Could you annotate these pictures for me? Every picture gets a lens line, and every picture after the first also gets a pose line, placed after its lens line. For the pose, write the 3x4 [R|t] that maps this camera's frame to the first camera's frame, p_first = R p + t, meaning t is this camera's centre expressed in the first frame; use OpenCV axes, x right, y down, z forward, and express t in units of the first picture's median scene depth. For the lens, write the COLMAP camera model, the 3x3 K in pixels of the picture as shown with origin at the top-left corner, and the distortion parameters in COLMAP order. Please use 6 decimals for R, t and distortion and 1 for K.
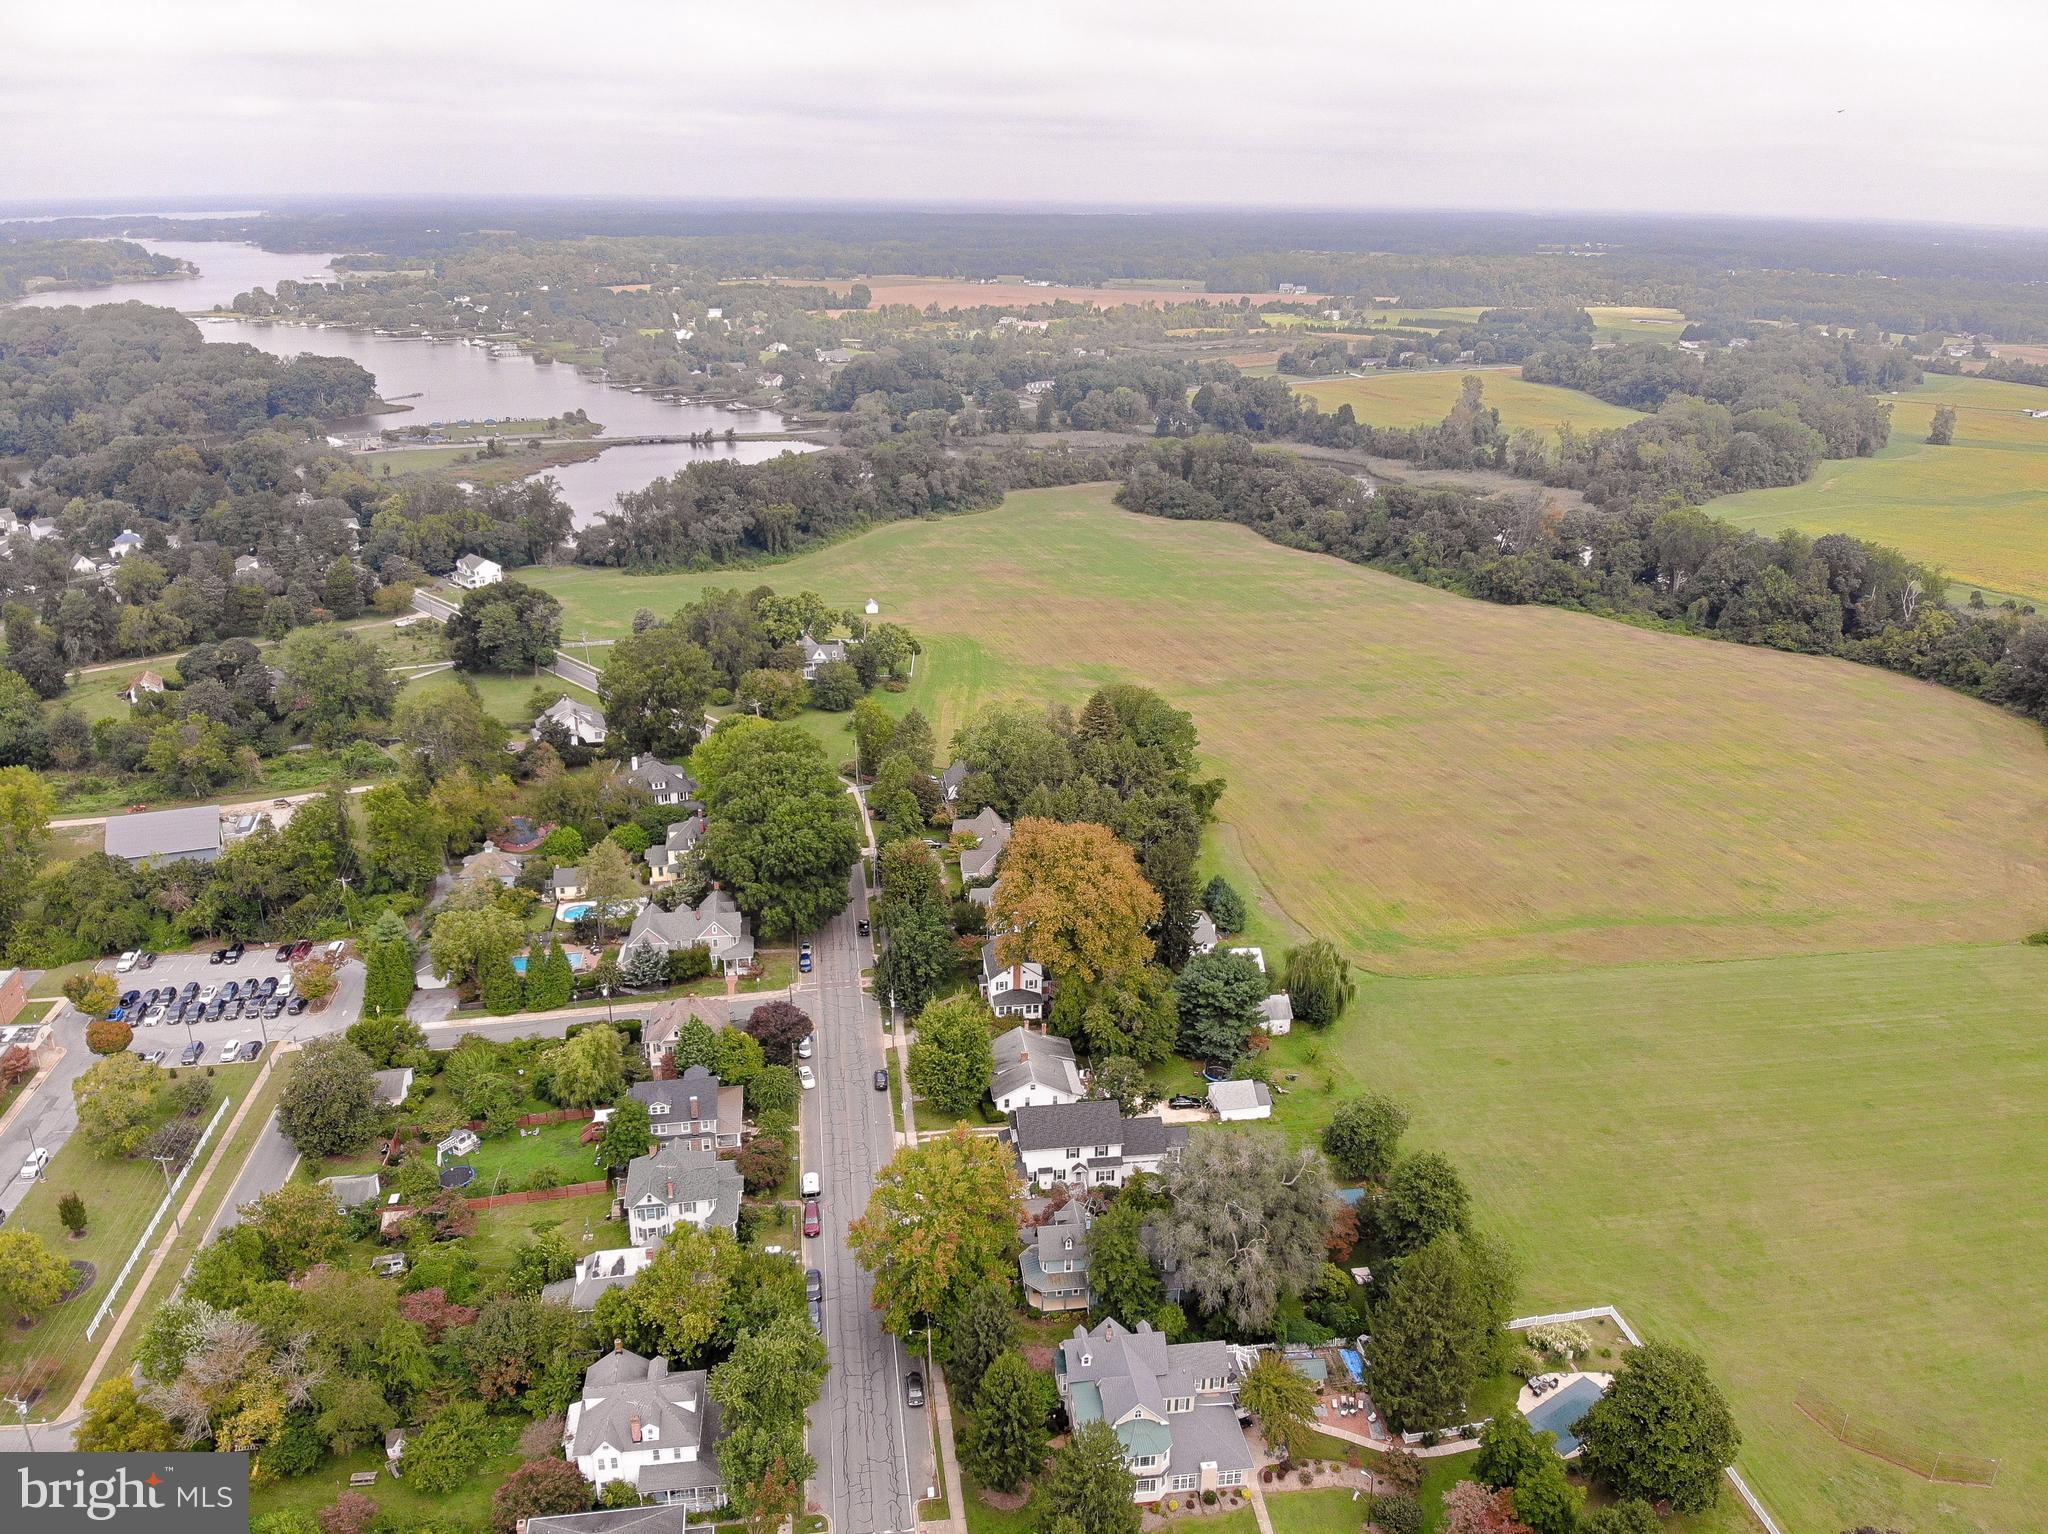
lens RADIAL K [[1480.1, 0, 1020.3], [0, 1480.1, 775.4], [0, 0, 1]] dist [0.129997, -0.265709]
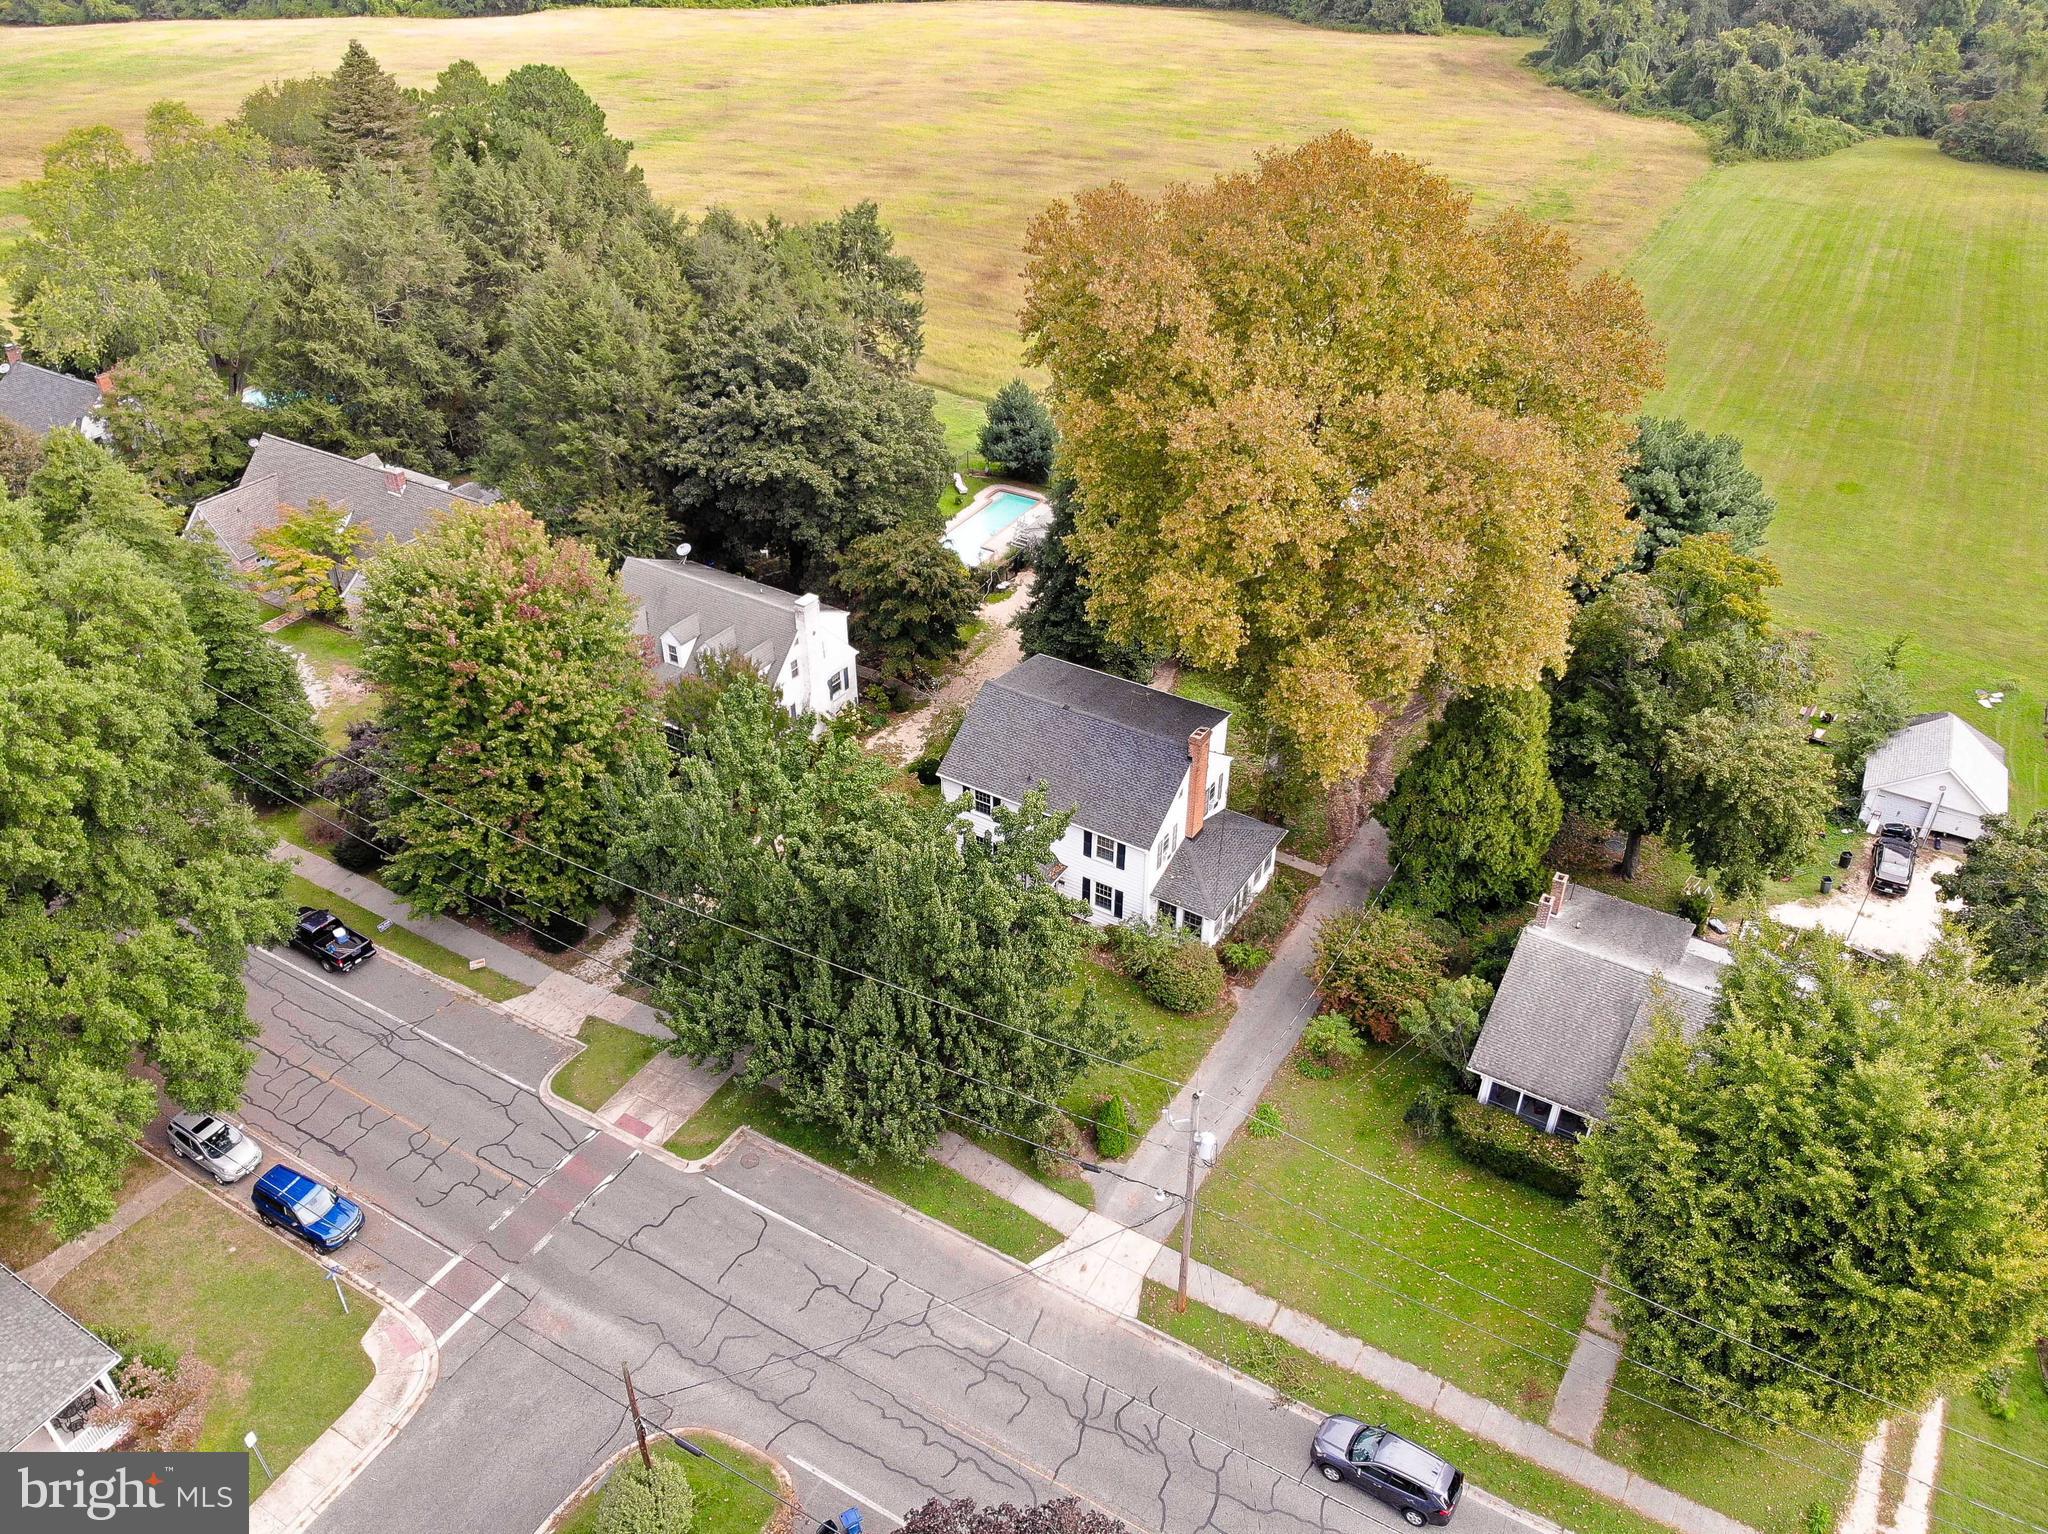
lens RADIAL K [[1480.1, 0, 1020.3], [0, 1480.1, 775.4], [0, 0, 1]] dist [0.129997, -0.265709]
pose [[0.628281, -0.452068, 0.633165, -0.161521], [0.280705, 0.890753, 0.357440, 0.014890], [-0.725580, -0.046840, 0.686541, 0.649903]]
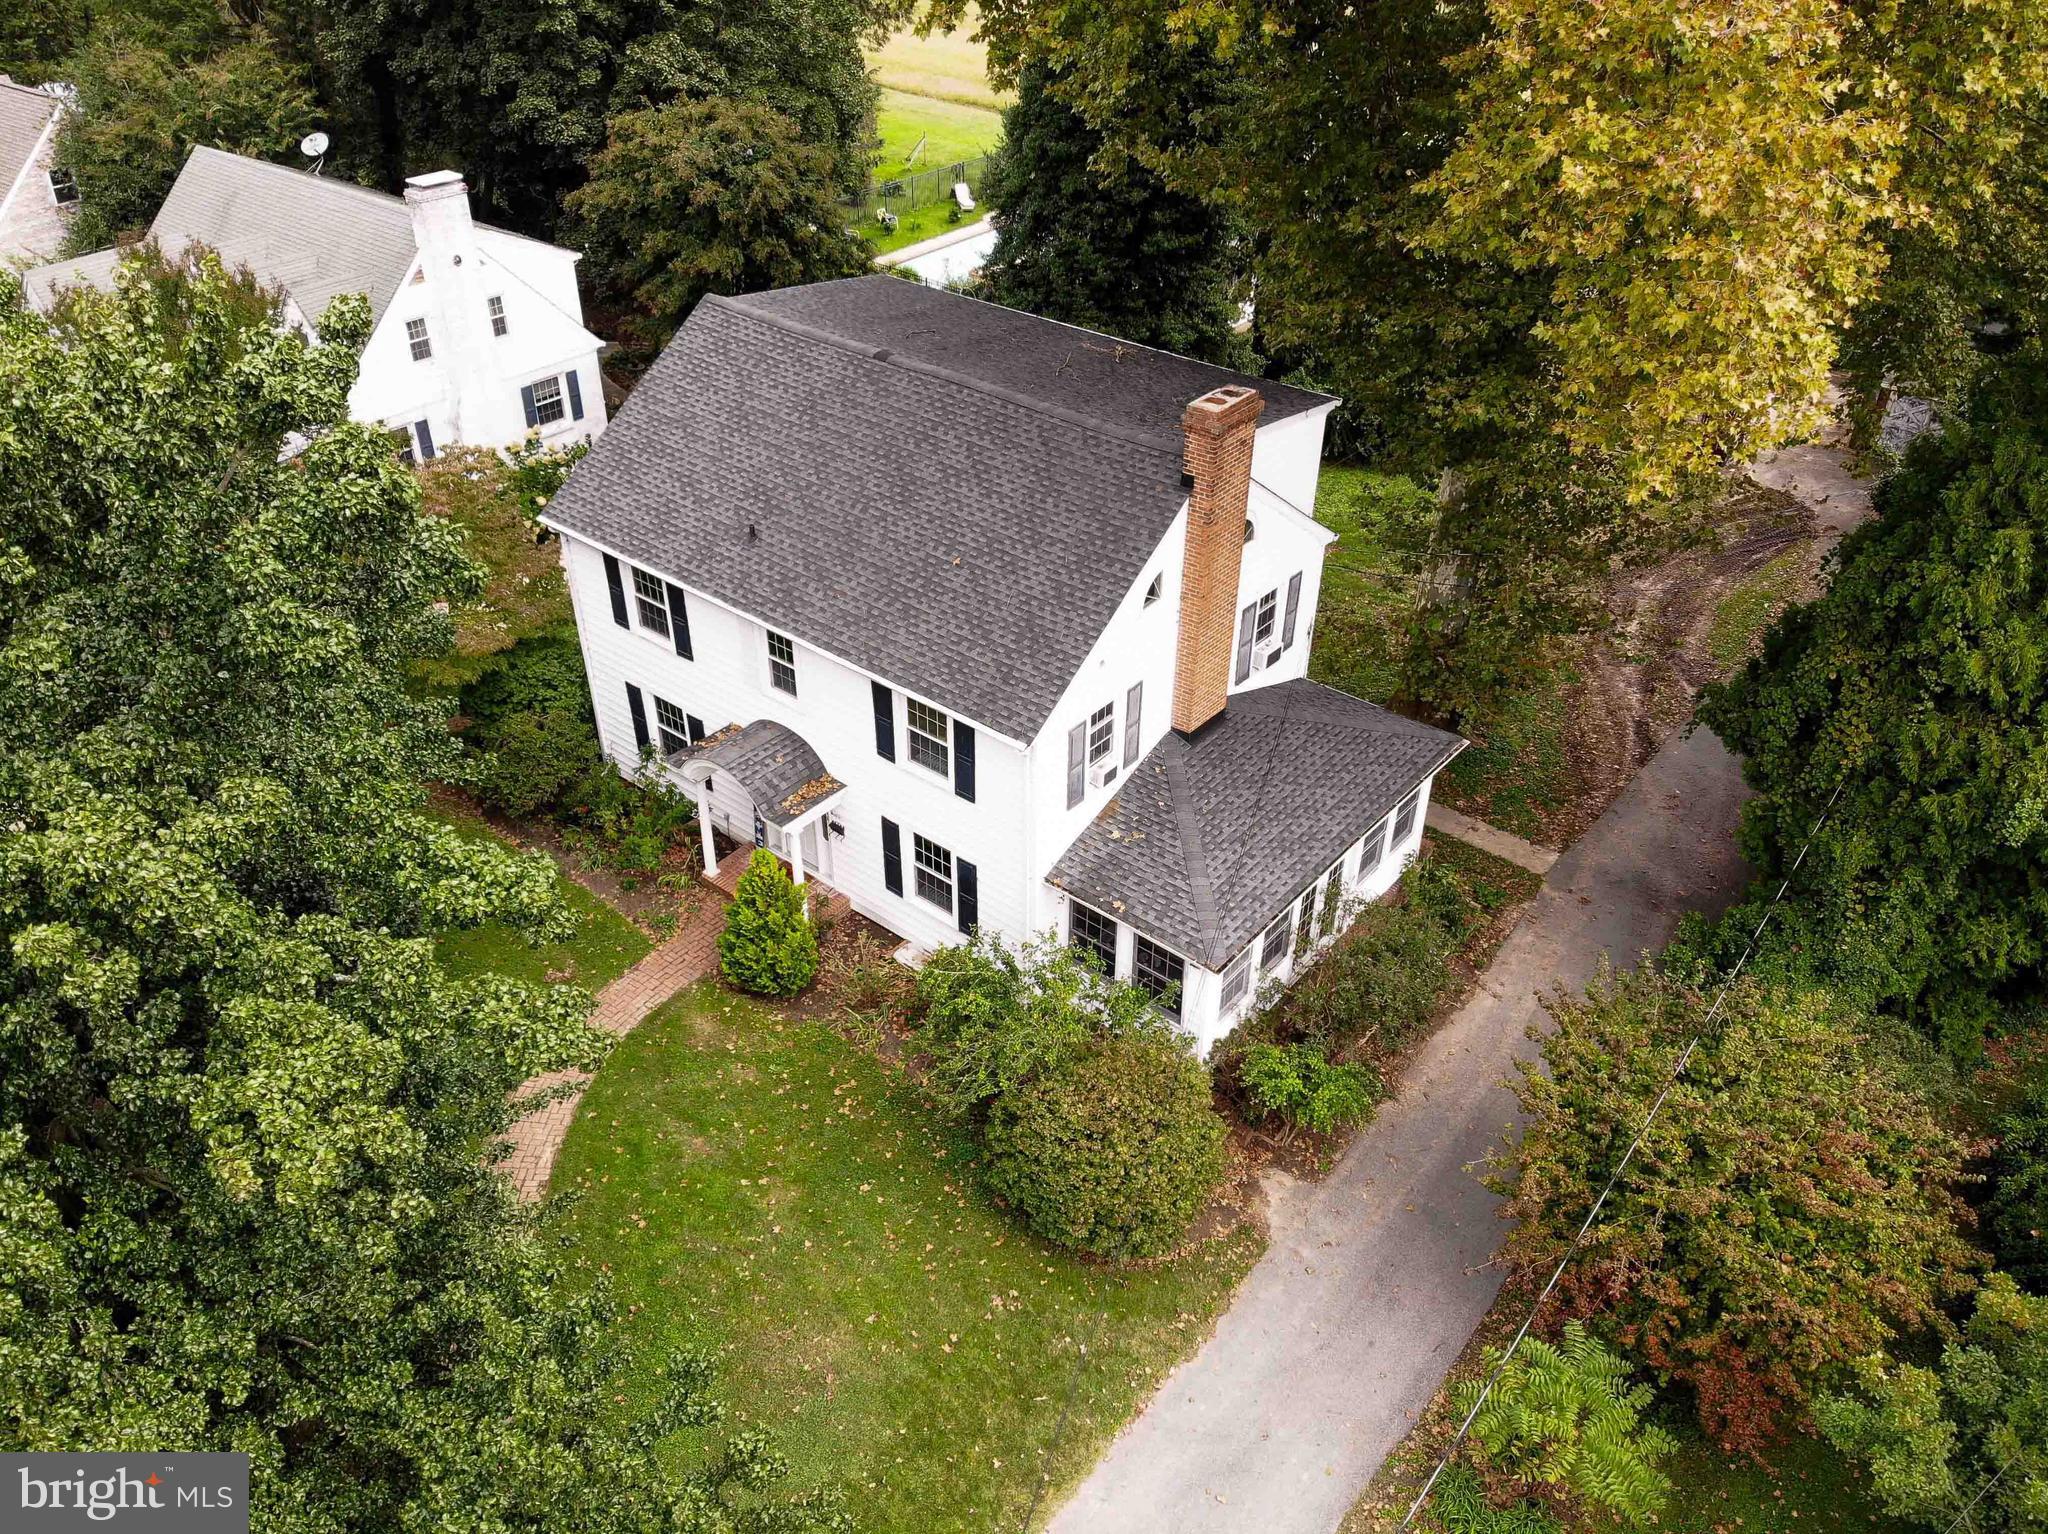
lens RADIAL K [[1506.9, 0, 1028.2], [0, 1506.9, 758.6], [0, 0, 1]] dist [0.112392, -0.289571]
pose [[0.724089, -0.399829, 0.561990, -0.061255], [0.246613, 0.911046, 0.330420, 0.082392], [-0.644110, -0.100659, 0.758281, 0.727502]]
